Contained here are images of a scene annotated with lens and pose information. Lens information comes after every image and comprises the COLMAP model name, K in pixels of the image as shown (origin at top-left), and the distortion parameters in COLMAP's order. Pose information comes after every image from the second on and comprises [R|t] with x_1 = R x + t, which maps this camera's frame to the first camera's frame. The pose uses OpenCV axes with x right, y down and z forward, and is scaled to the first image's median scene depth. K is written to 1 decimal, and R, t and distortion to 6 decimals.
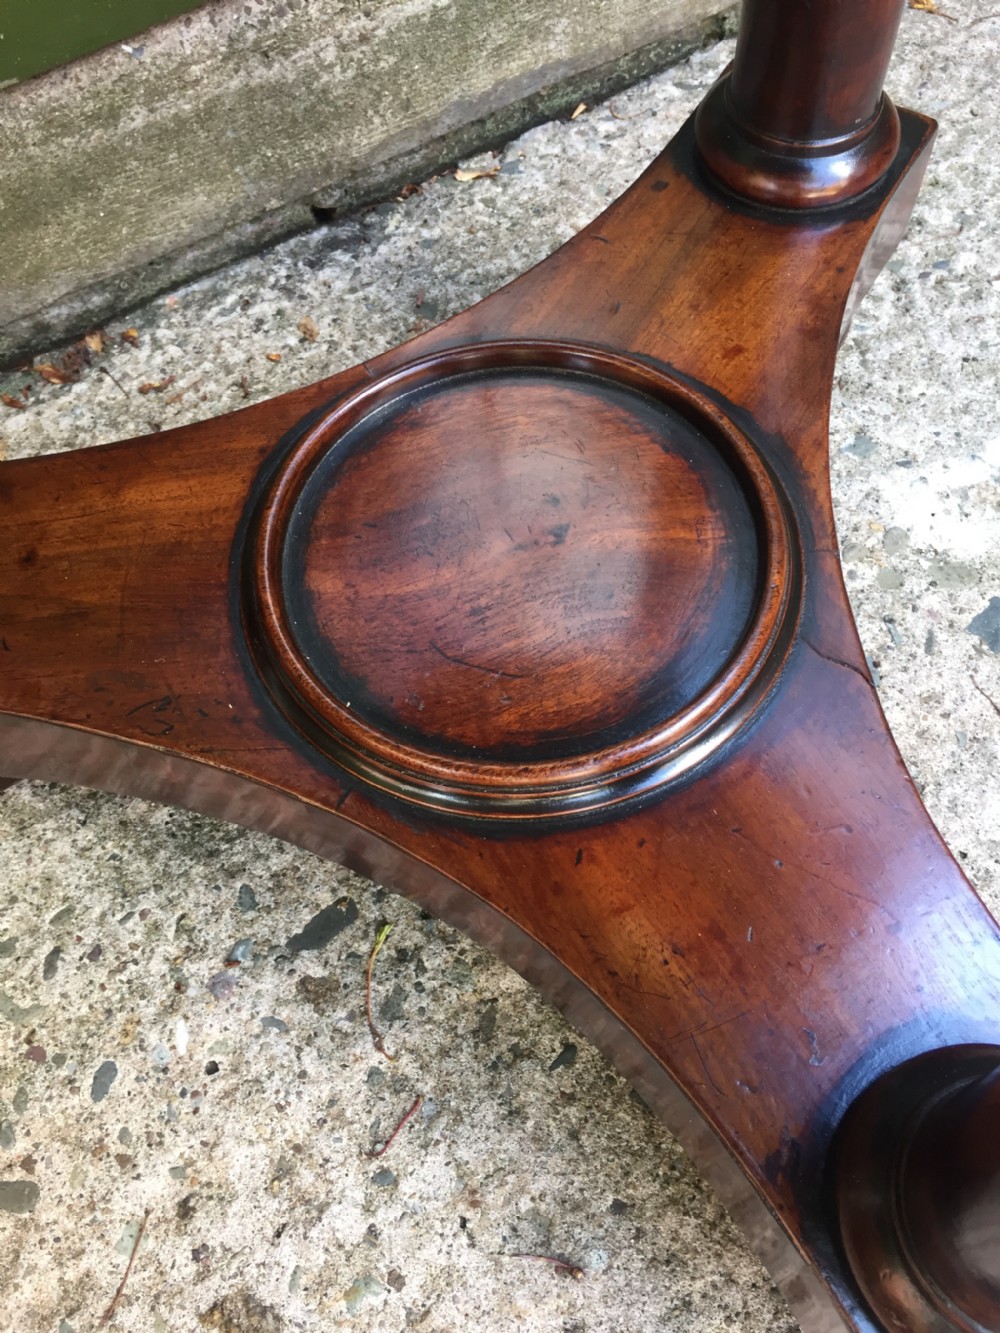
lens RADIAL K [[1179.3, 0, 505.5], [0, 1179.3, 669.3], [0, 0, 1]] dist [0.063135, -0.103667]
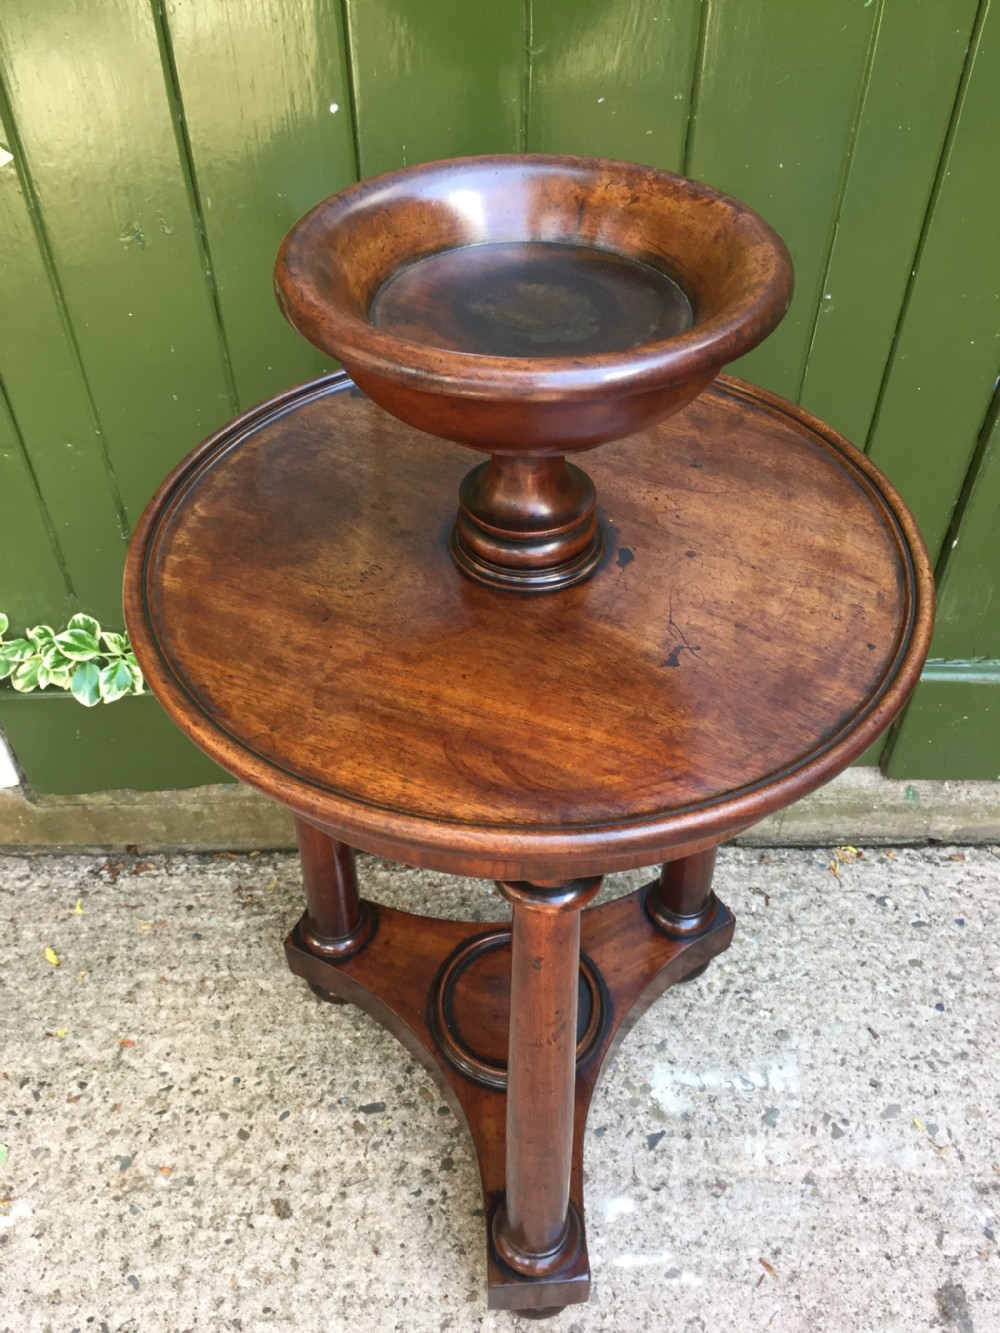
lens RADIAL K [[1152.1, 0, 508.2], [0, 1152.1, 671.9], [0, 0, 1]] dist [0.078841, -0.117108]
pose [[0.854525, 0.390500, -0.342486, 0.652611], [-0.471763, 0.859388, -0.197210, -0.276009], [0.217318, 0.330093, 0.918592, -1.779999]]
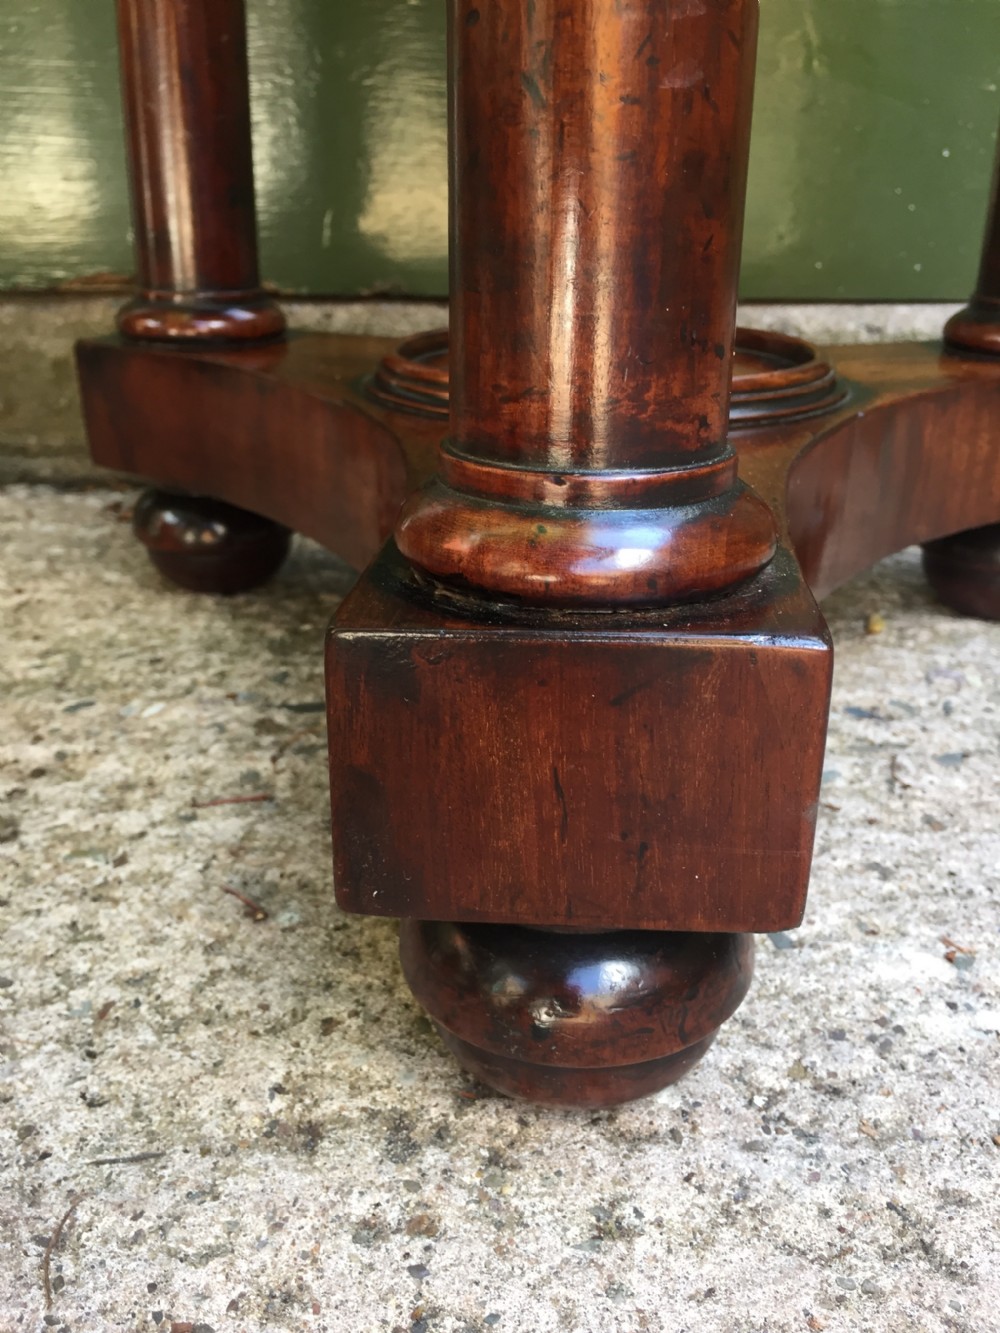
lens RADIAL K [[1152.1, 0, 505.7], [0, 1152.1, 705.9], [0, 0, 1]] dist [0.078841, -0.117108]
pose [[0.811495, 0.283375, -0.511052, 0.503727], [-0.529762, 0.725865, -0.438717, 0.569307], [0.246633, 0.626753, 0.739157, 0.274409]]
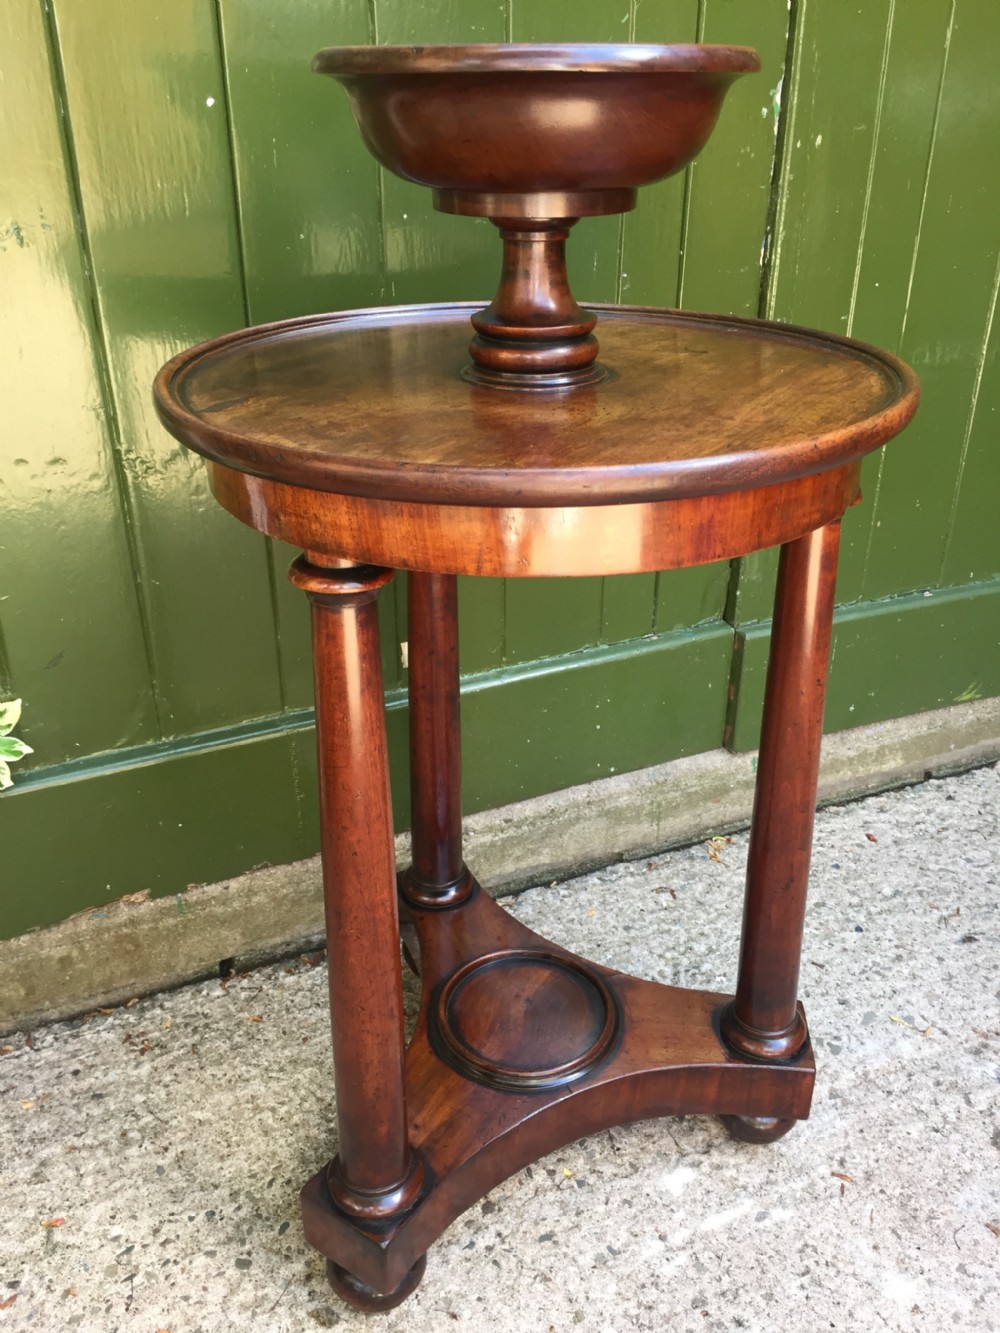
lens RADIAL K [[1152.1, 0, 507.2], [0, 1152.1, 664.5], [0, 0, 1]] dist [0.078841, -0.117108]
pose [[0.989209, 0.102827, -0.104363, 0.236672], [-0.143842, 0.816946, -0.558487, 0.629637], [0.027832, 0.567473, 0.822922, -1.535451]]
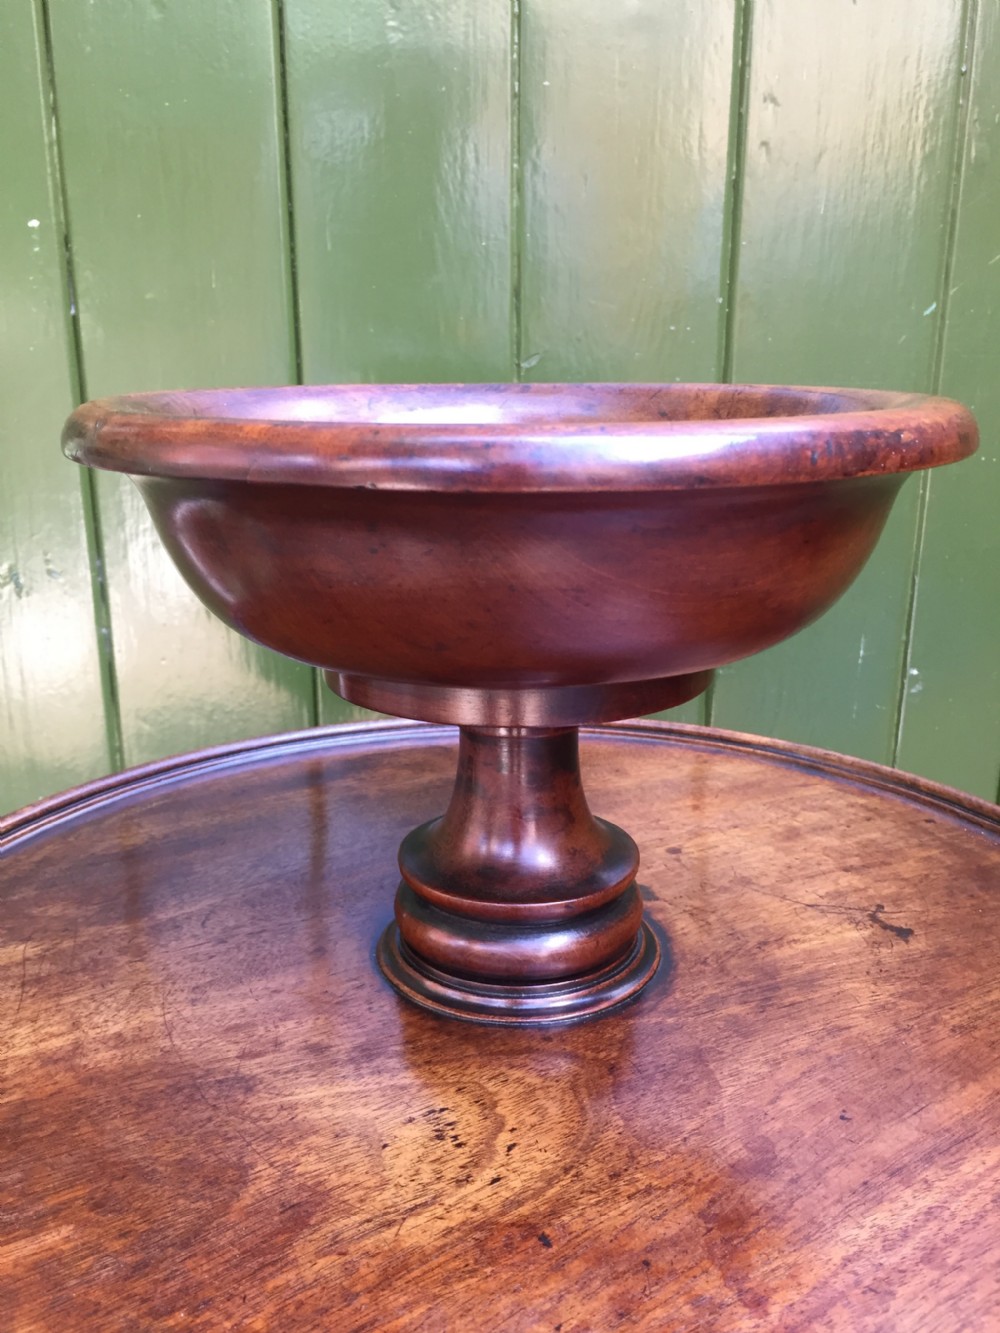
lens RADIAL K [[1152.1, 0, 508.3], [0, 1152.1, 647.4], [0, 0, 1]] dist [0.078841, -0.117108]
pose [[0.853427, 0.184461, -0.487479, 0.449686], [-0.474521, 0.661892, -0.580284, -0.374591], [0.215618, 0.726549, 0.652407, -1.107088]]
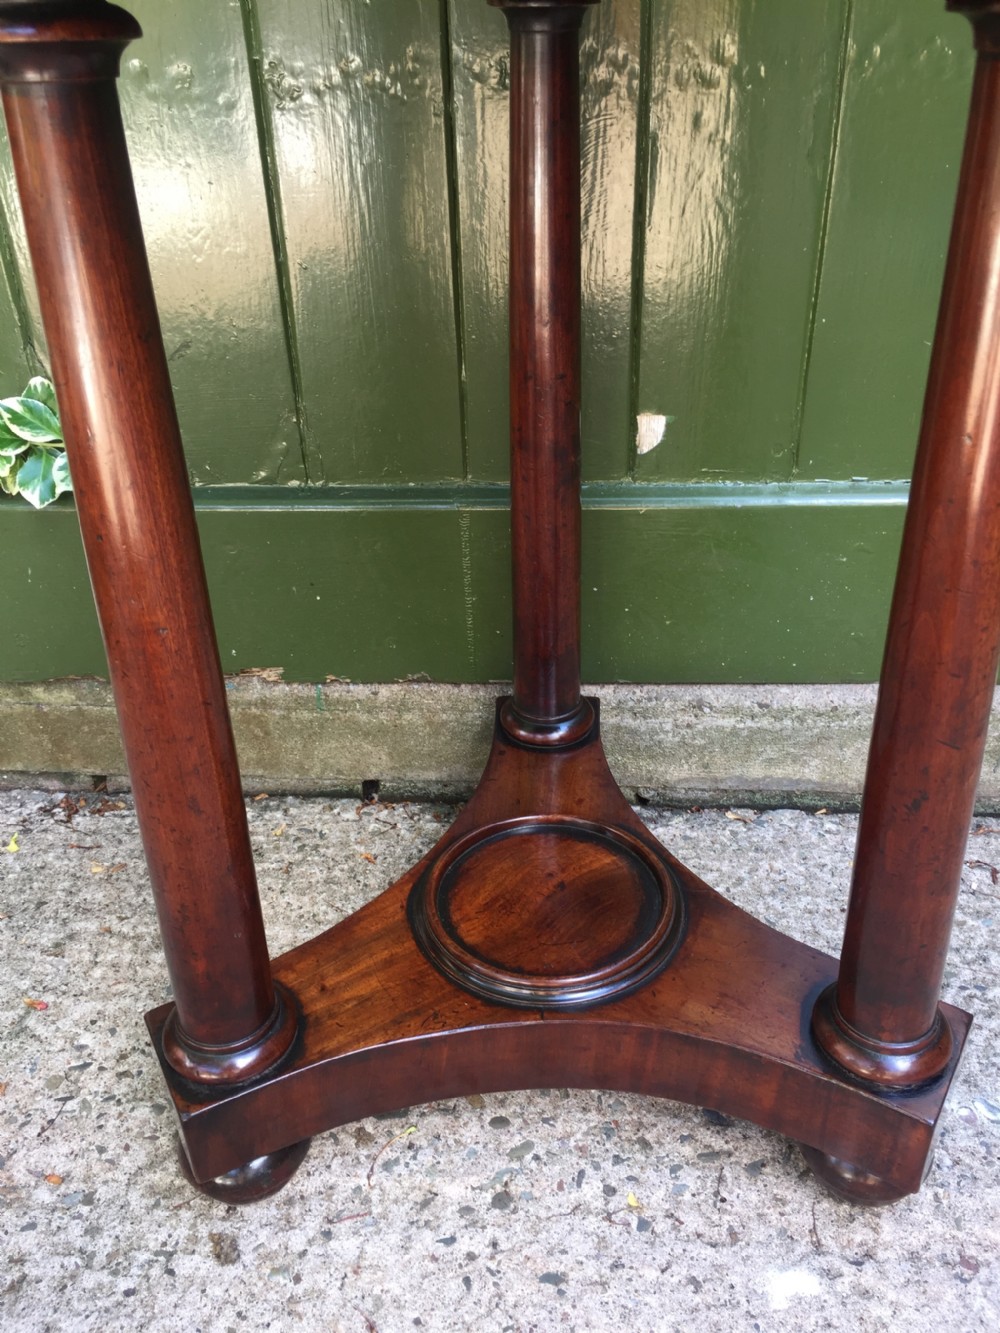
lens RADIAL K [[1152.1, 0, 502.7], [0, 1152.1, 670.7], [0, 0, 1]] dist [0.078841, -0.117108]
pose [[0.806254, 0.326436, -0.493350, 0.622051], [-0.522670, 0.783692, -0.335624, 0.191029], [0.277075, 0.528457, 0.802472, -0.694573]]
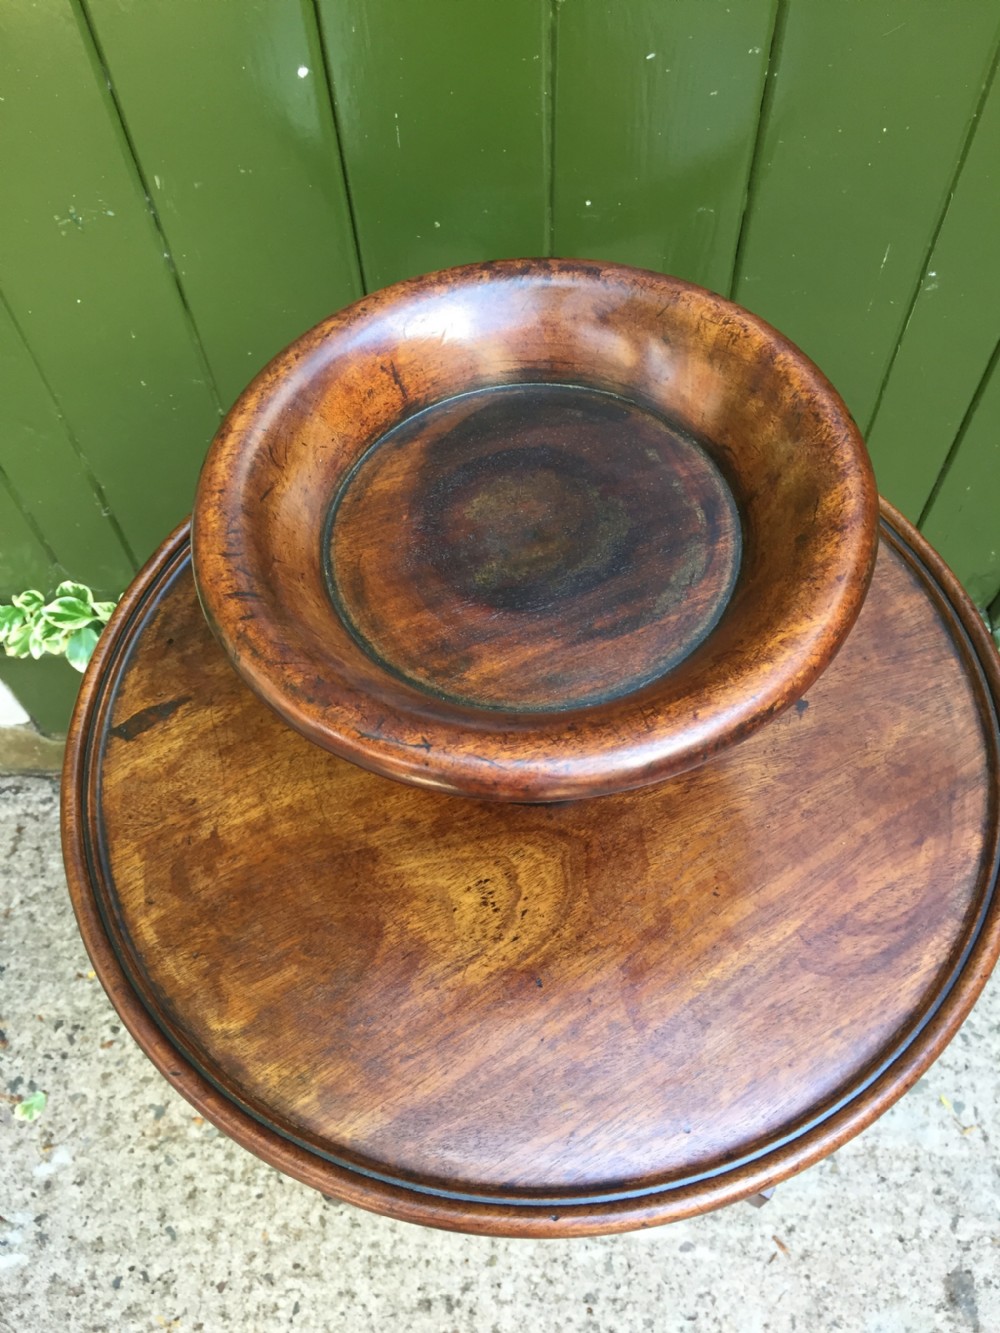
lens RADIAL K [[1152.1, 0, 510.2], [0, 1152.1, 669.4], [0, 0, 1]] dist [0.078841, -0.117108]
pose [[0.833624, 0.481213, -0.271118, 0.366155], [-0.486518, 0.872121, 0.052014, -0.871400], [0.261478, 0.088543, 0.961140, -1.668349]]
